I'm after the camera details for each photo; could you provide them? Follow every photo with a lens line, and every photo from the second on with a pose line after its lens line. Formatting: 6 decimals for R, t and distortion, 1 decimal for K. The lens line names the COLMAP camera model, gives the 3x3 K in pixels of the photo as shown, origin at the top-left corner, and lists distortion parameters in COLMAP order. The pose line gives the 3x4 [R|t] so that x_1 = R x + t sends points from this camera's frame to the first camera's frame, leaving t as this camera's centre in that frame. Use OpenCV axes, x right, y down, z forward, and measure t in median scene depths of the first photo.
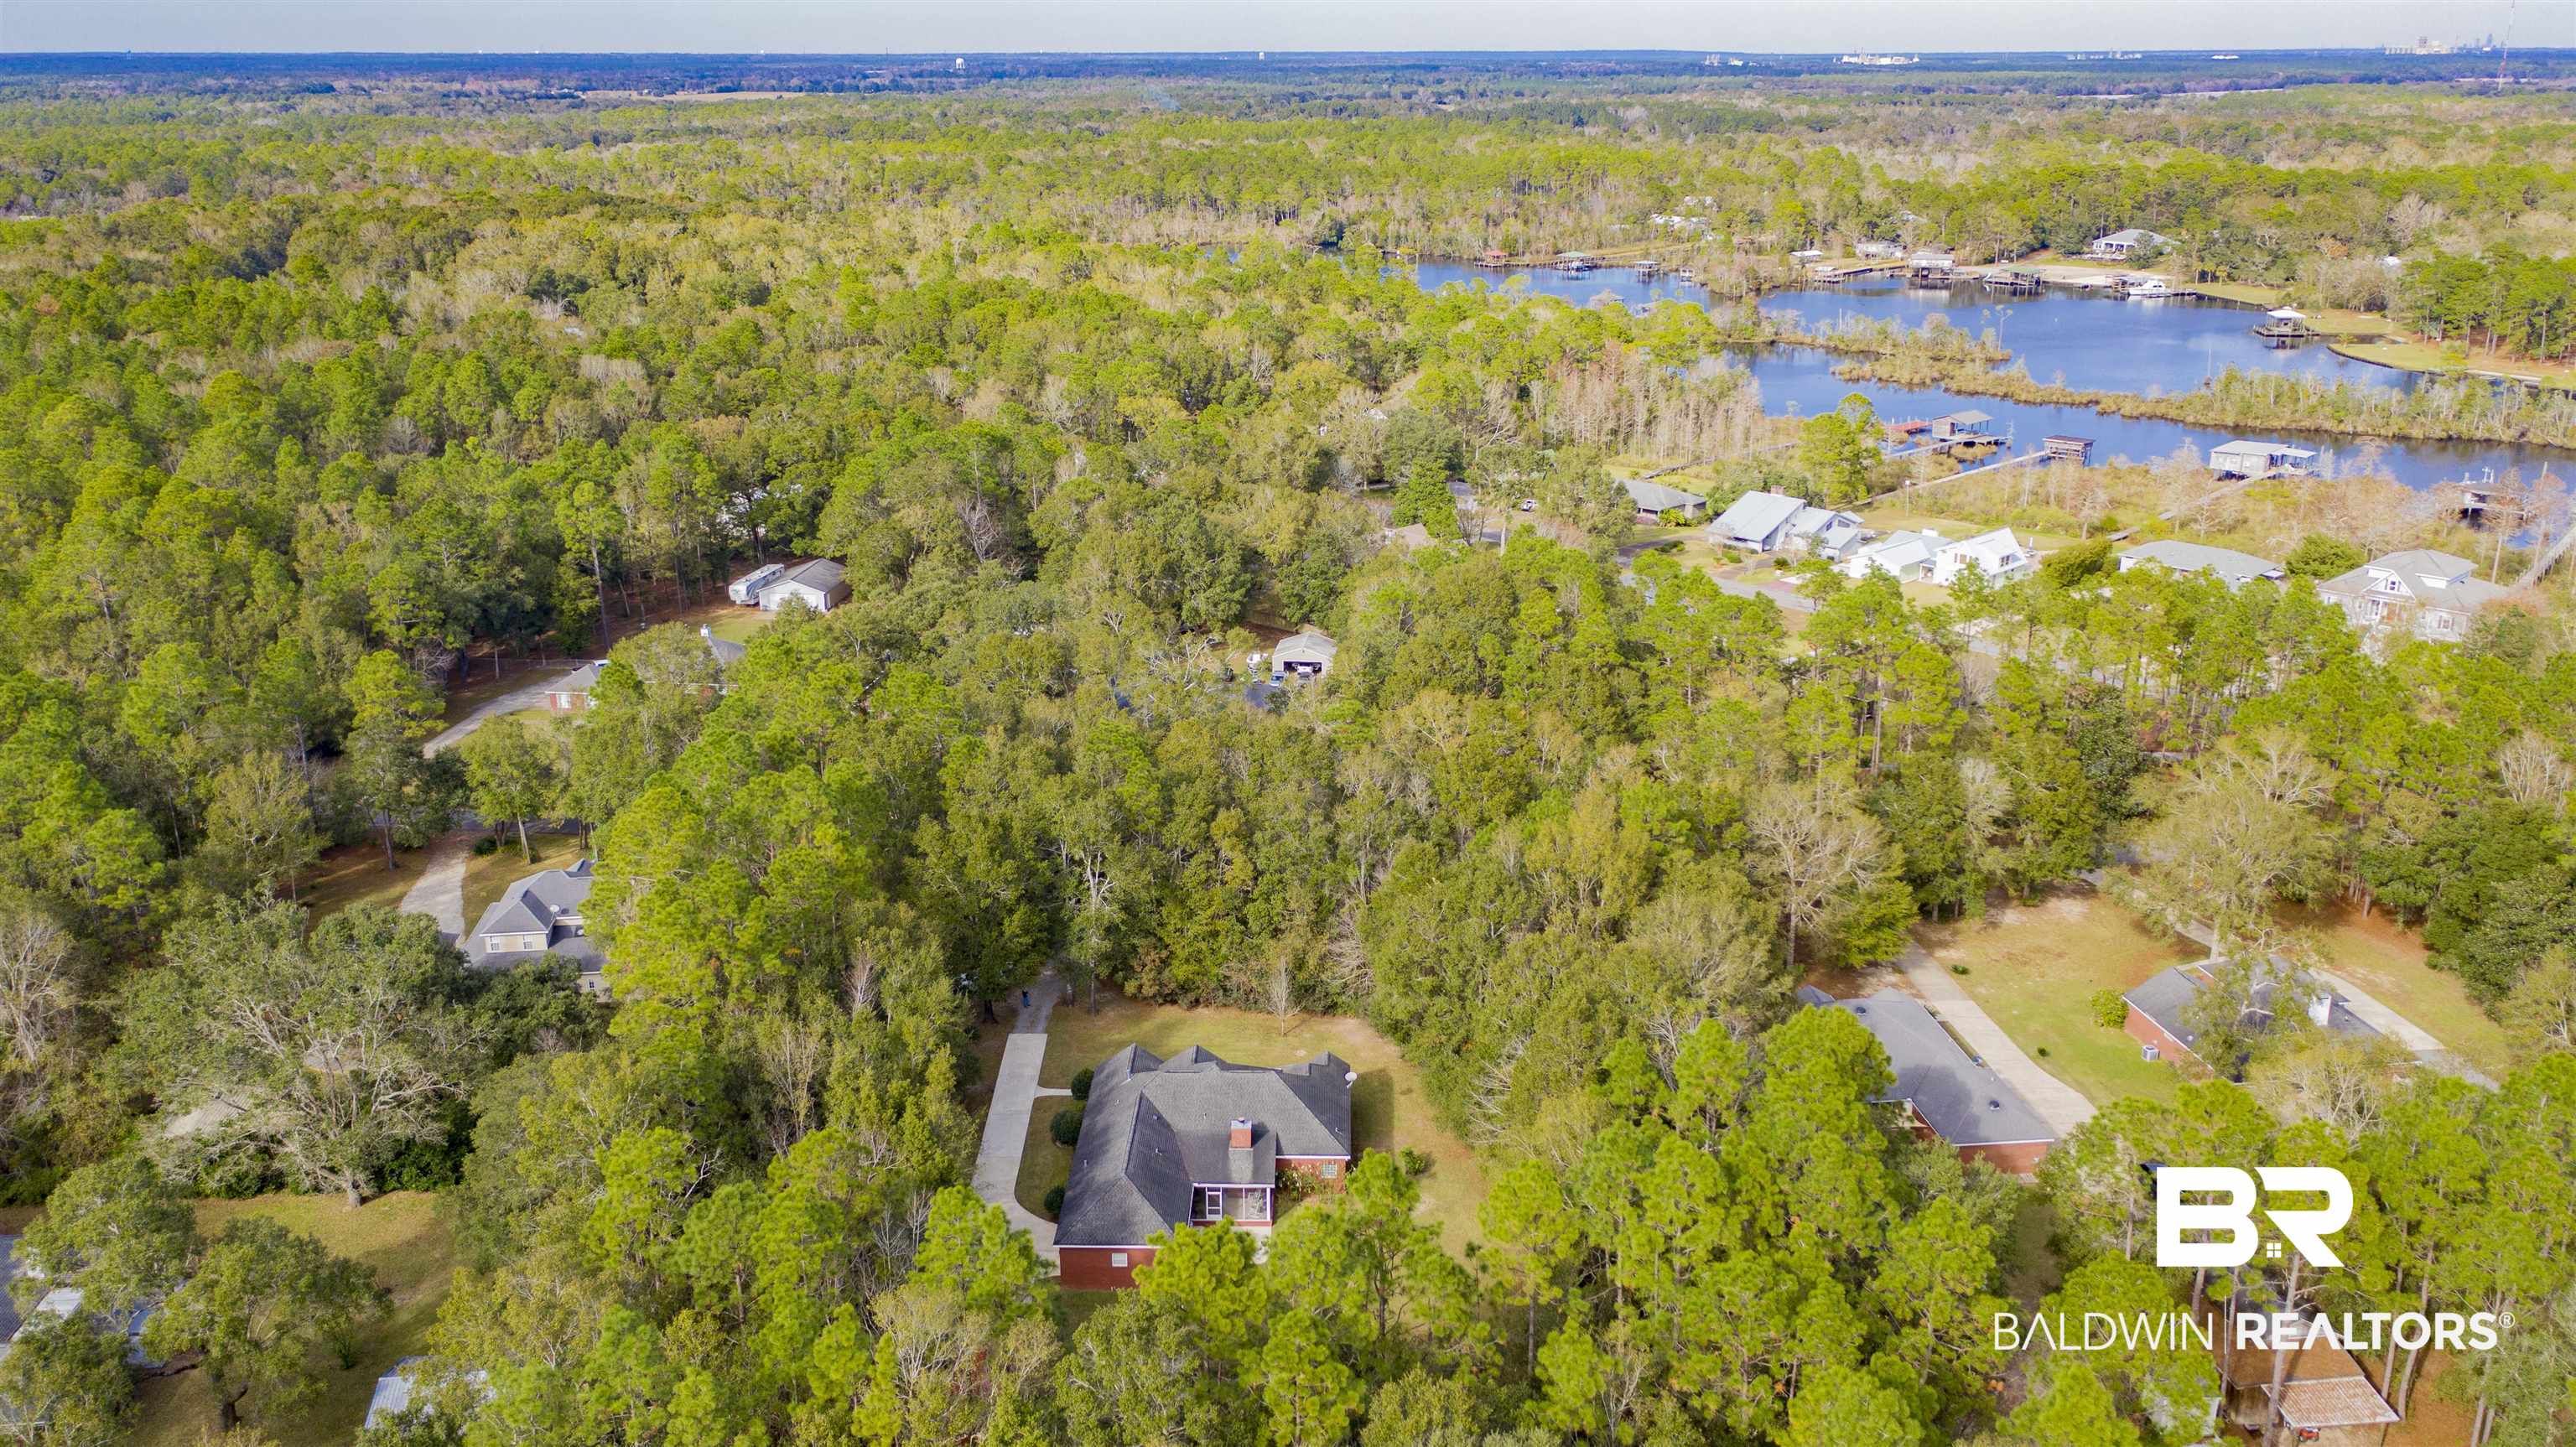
lens RADIAL K [[2079.0, 0, 1288.0], [0, 2079.0, 723.5], [0, 0, 1]] dist [-0.000560, 0.059875]
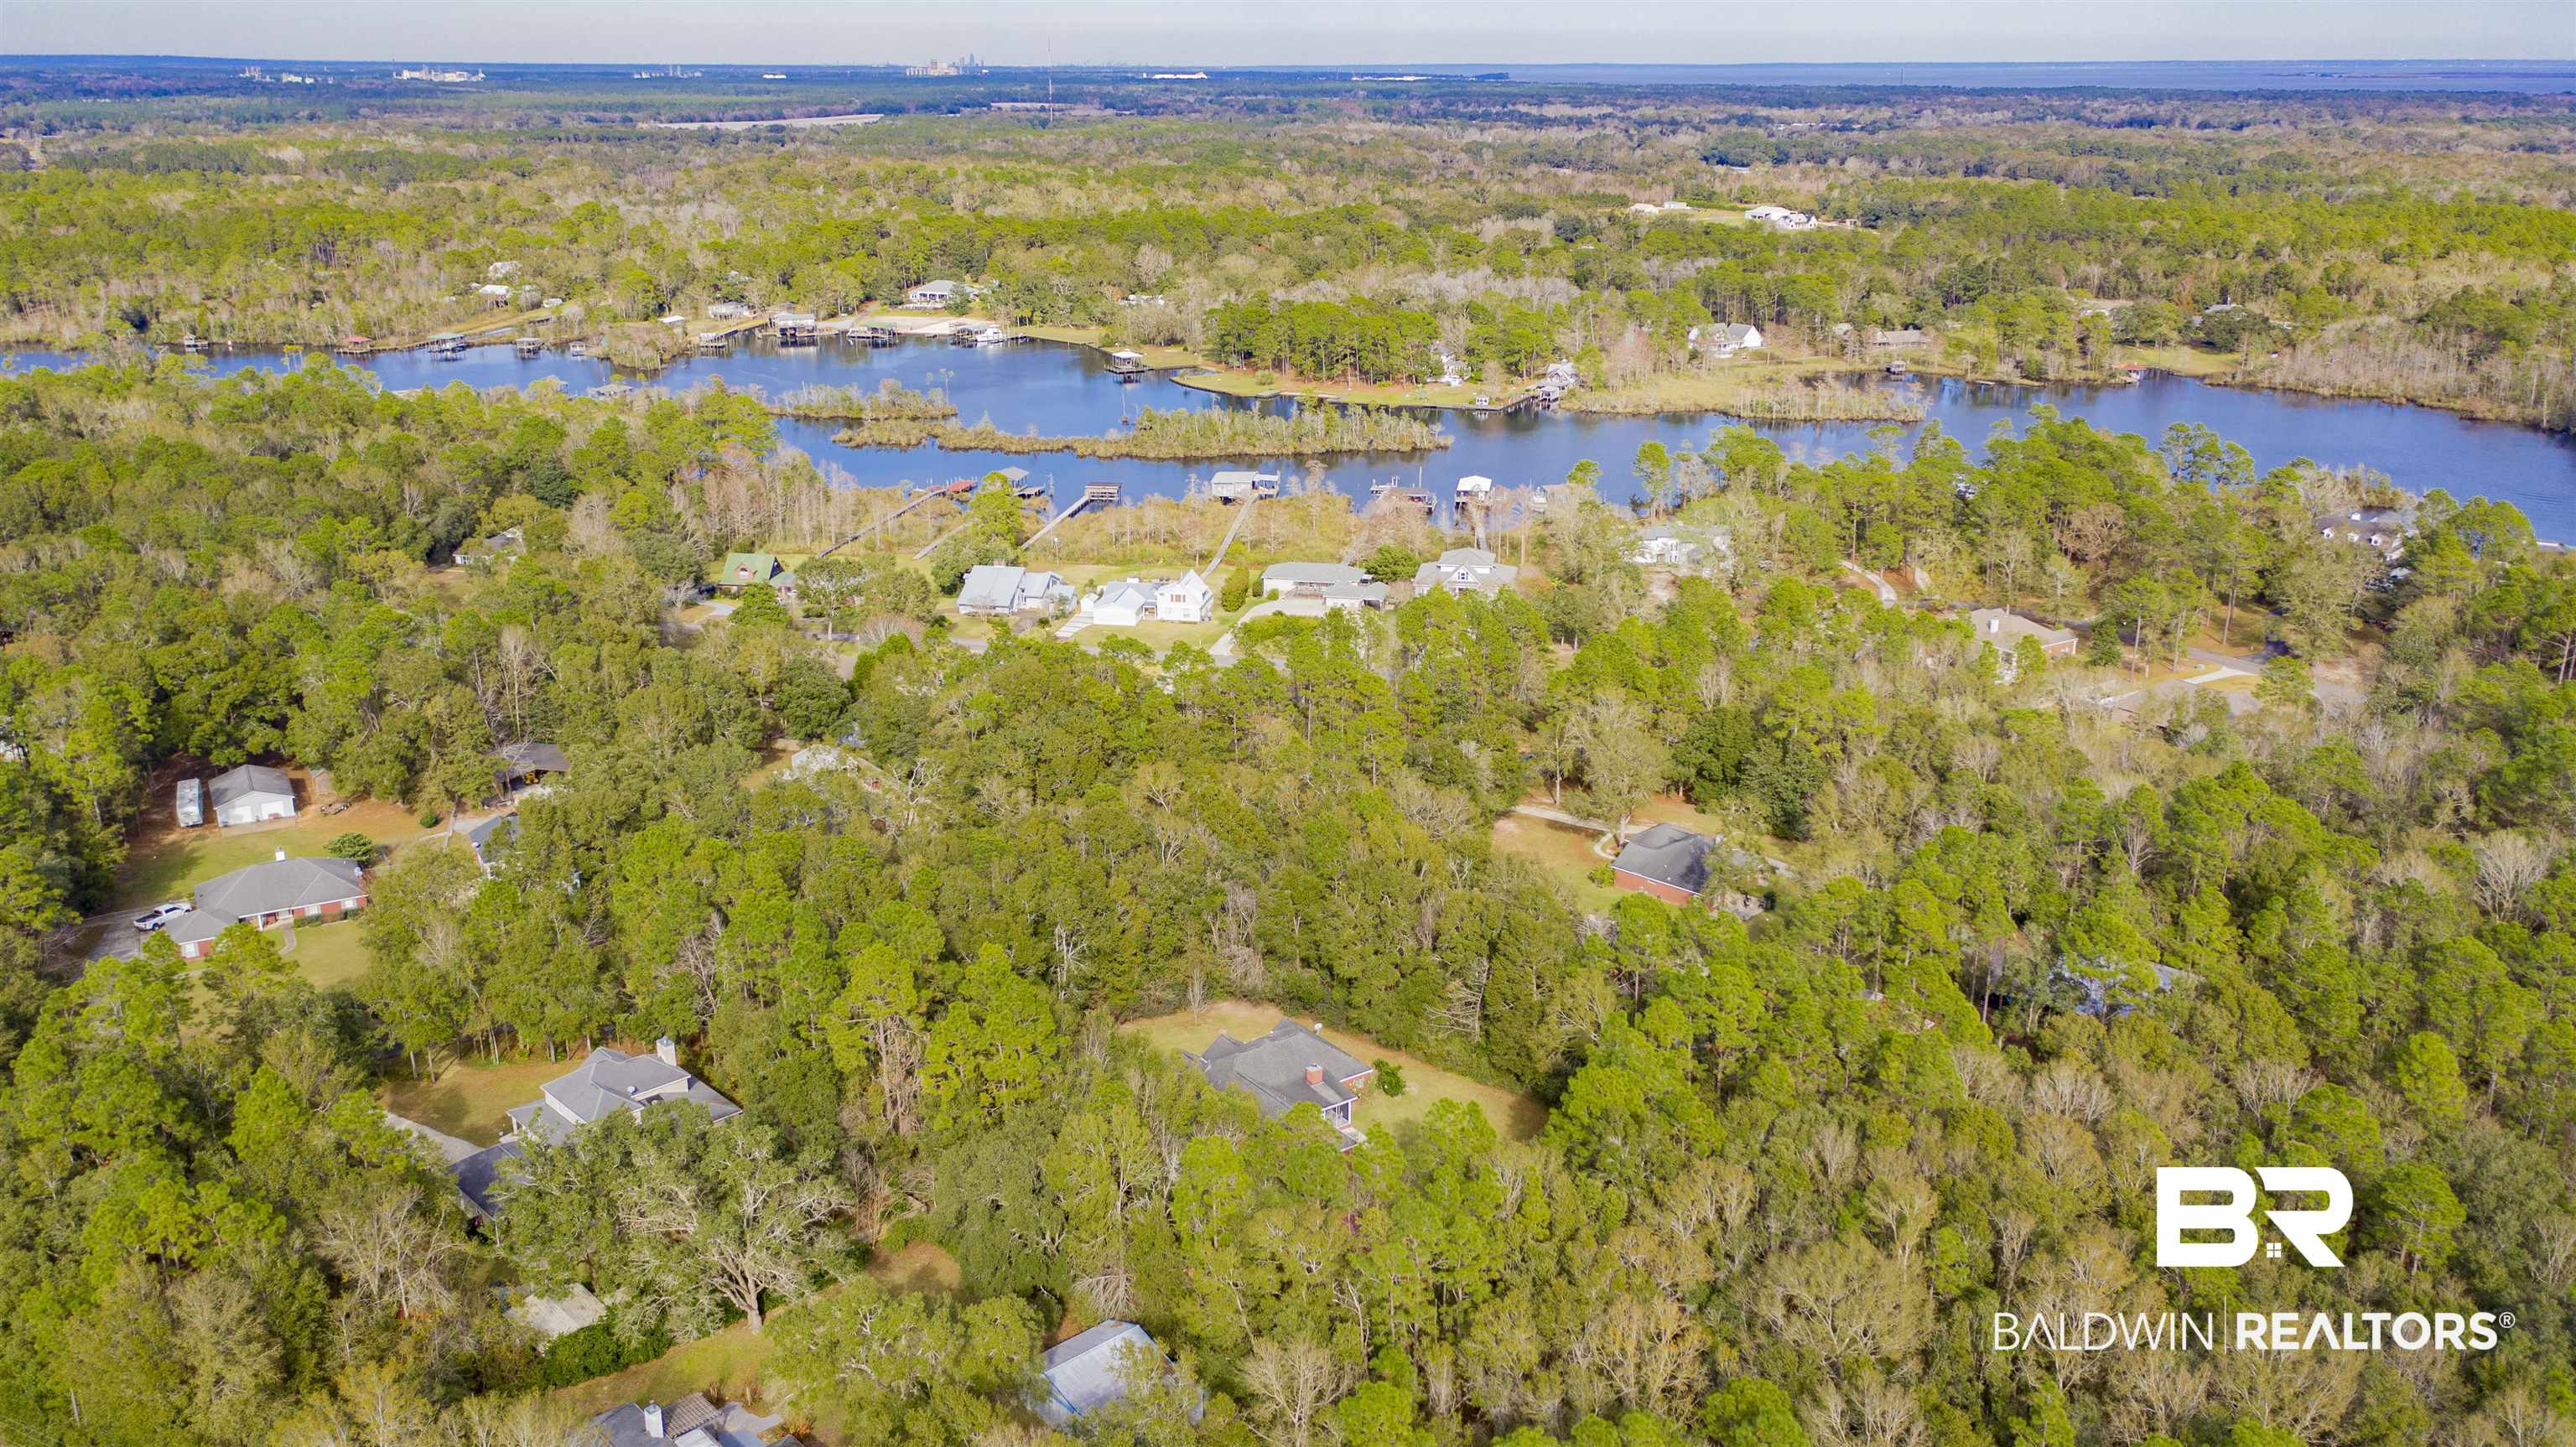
lens RADIAL K [[2079.0, 0, 1288.0], [0, 2079.0, 723.5], [0, 0, 1]] dist [-0.000560, 0.059875]
pose [[0.798648, -0.179791, 0.574314, -0.518655], [0.182029, 0.981797, 0.054223, -0.081453], [-0.573608, 0.061237, 0.816838, -0.133973]]
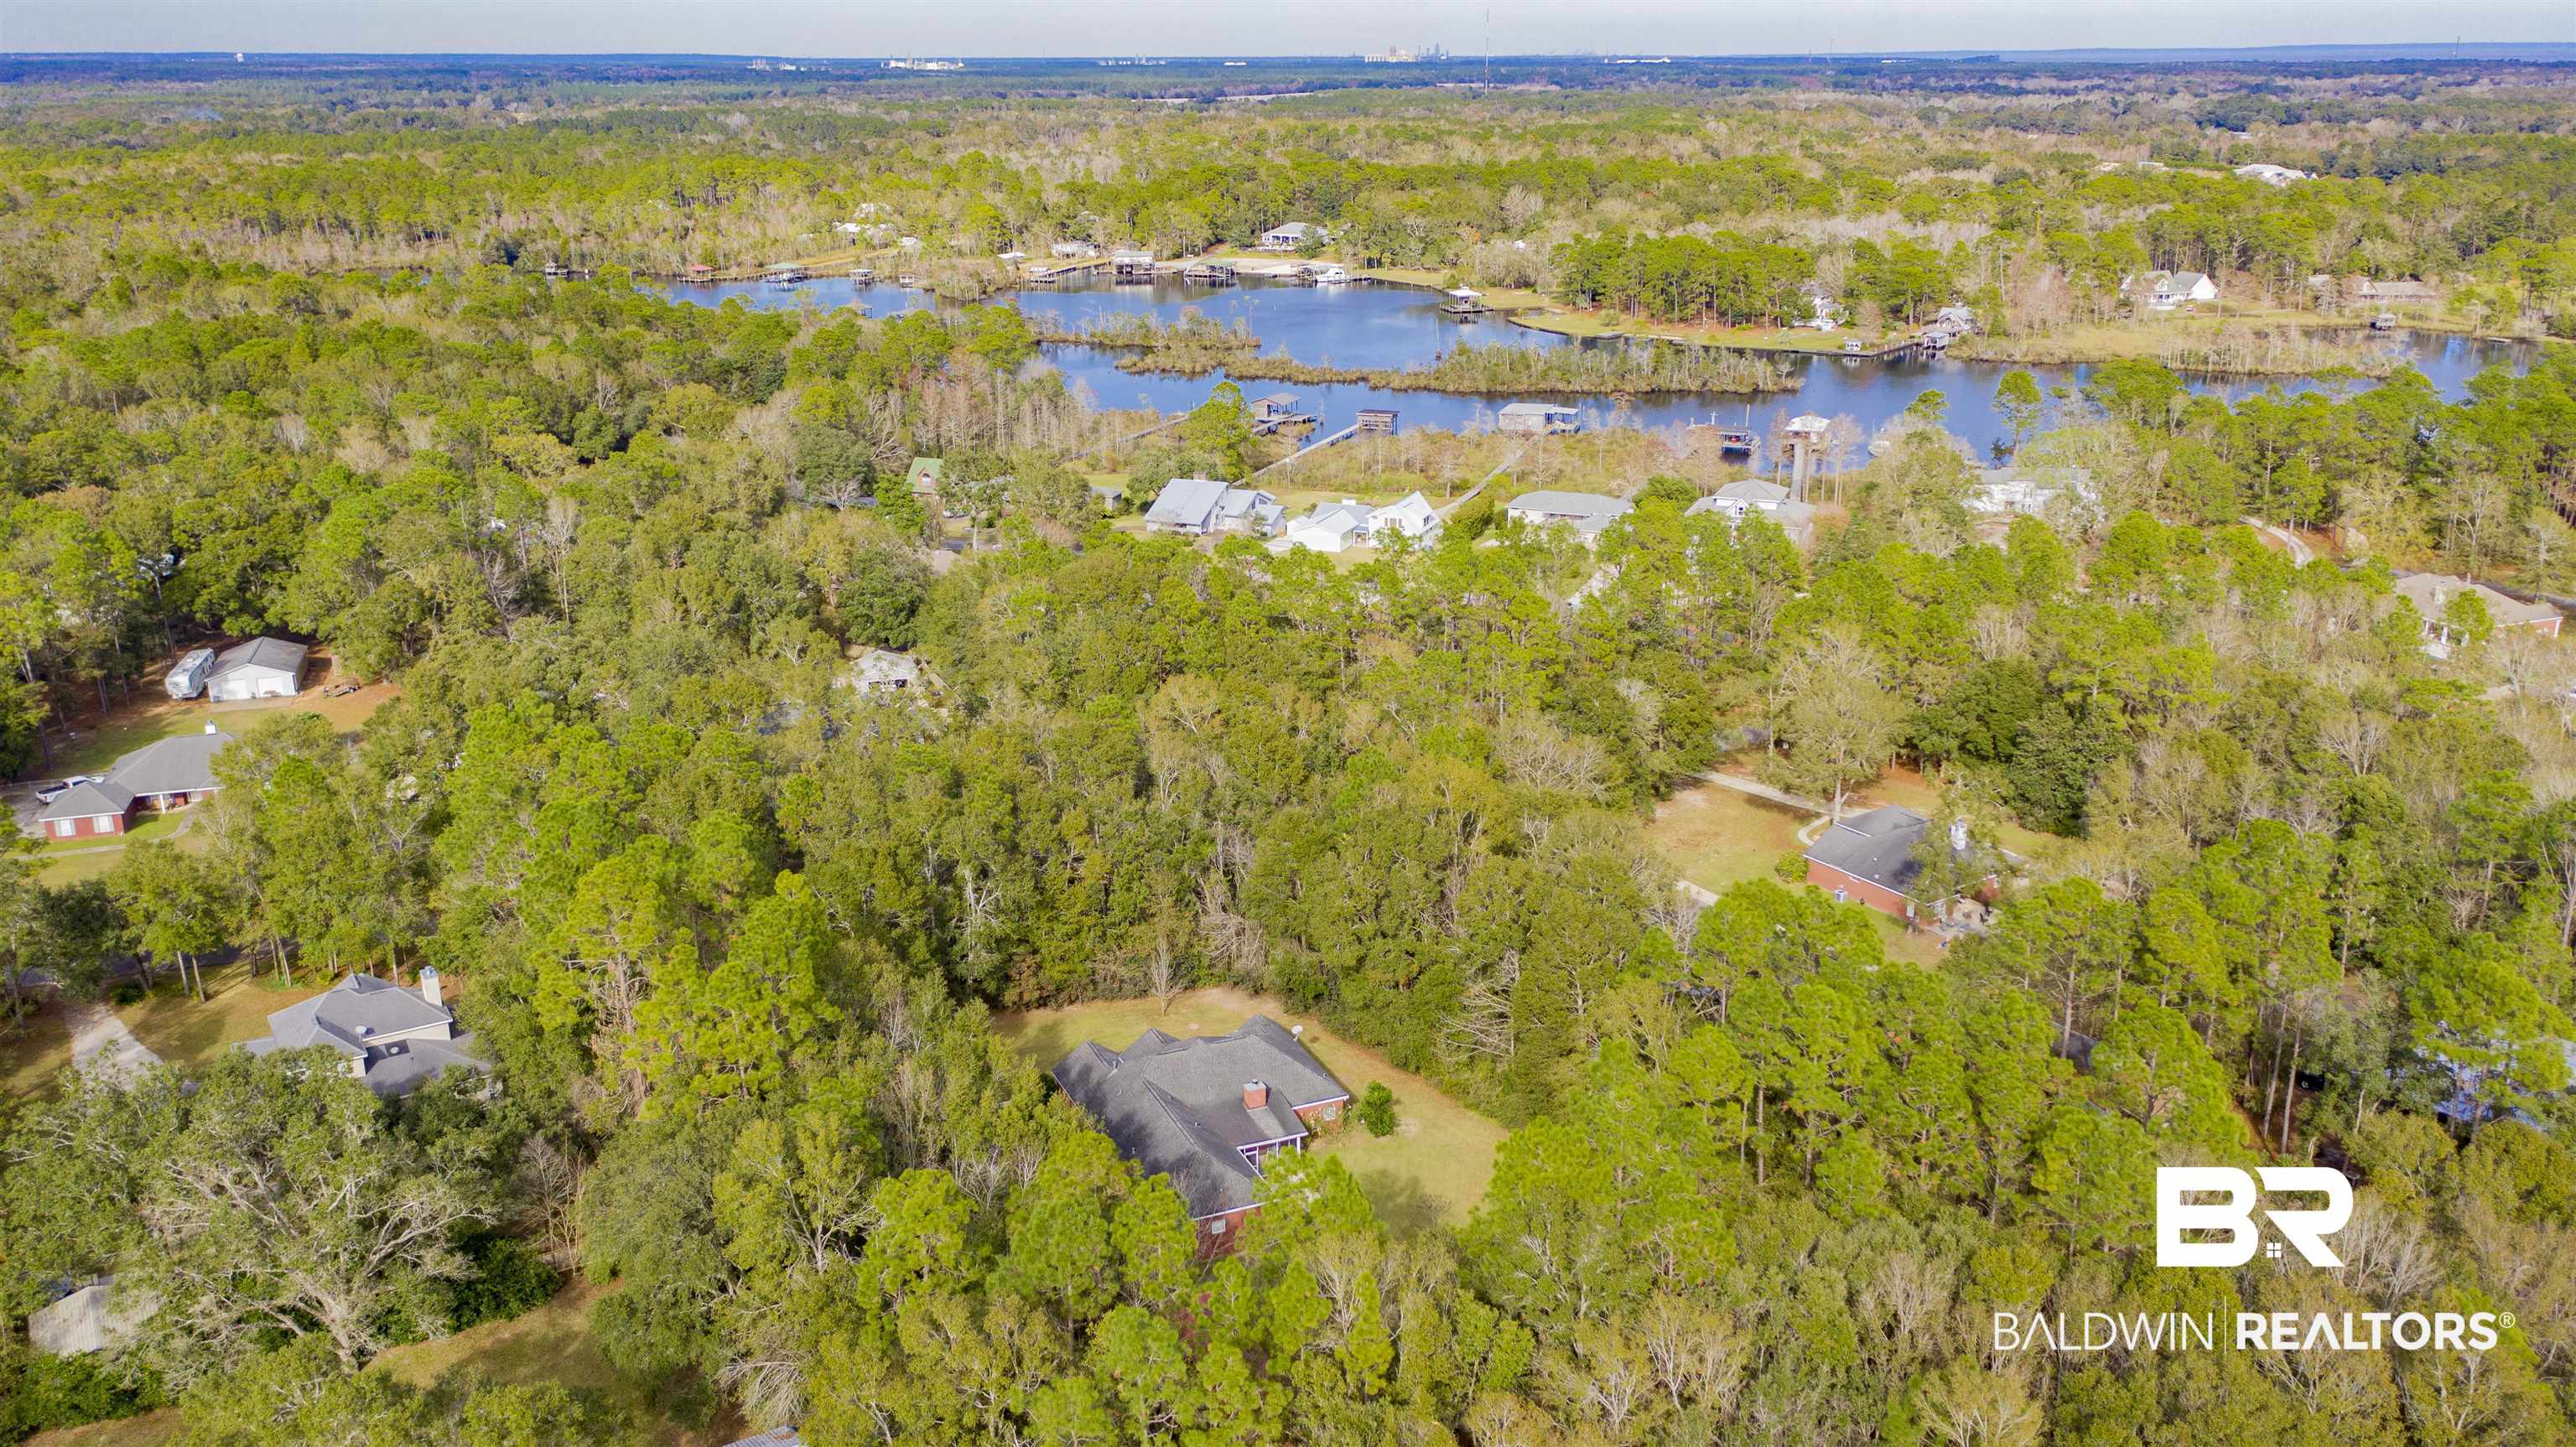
lens RADIAL K [[2105.7, 0, 1288.0], [0, 2105.7, 723.5], [0, 0, 1]] dist [0.004989, 0.049501]
pose [[0.907634, -0.128903, 0.399480, -0.252114], [0.131149, 0.991122, 0.021836, -0.006894], [-0.398748, 0.032572, 0.916482, 0.001969]]
